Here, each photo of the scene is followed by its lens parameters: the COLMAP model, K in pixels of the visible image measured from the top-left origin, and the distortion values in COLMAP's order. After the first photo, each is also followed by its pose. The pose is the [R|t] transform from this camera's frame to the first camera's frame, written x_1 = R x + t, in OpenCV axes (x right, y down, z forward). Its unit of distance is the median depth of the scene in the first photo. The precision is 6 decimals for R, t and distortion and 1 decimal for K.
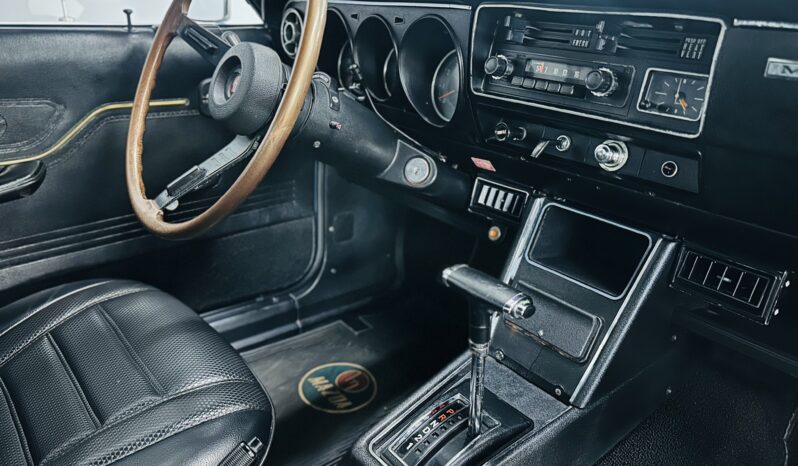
lens RADIAL K [[494.2, 0, 399.0], [0, 494.2, 233.0], [0, 0, 1]] dist [0.056022, -0.077462]
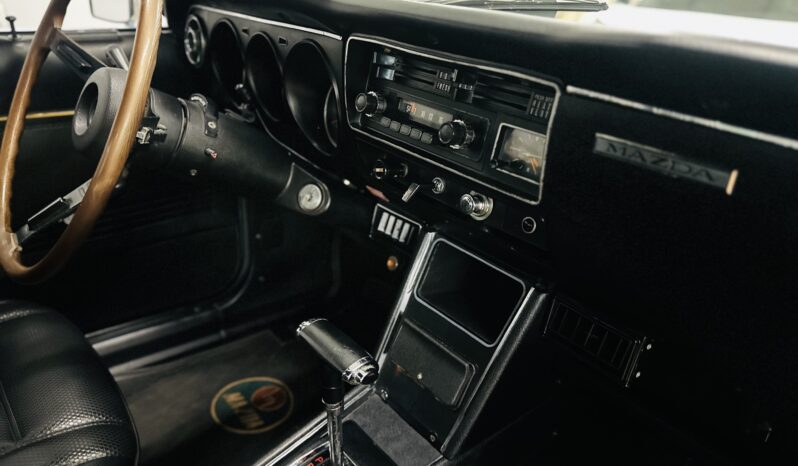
lens RADIAL K [[494.2, 0, 399.0], [0, 494.2, 233.0], [0, 0, 1]] dist [0.056022, -0.077462]
pose [[0.999447, 0.015680, 0.029330, 0.195533], [-0.016928, 0.998939, 0.042825, -0.110022], [-0.028627, -0.043298, 0.998652, 0.042169]]
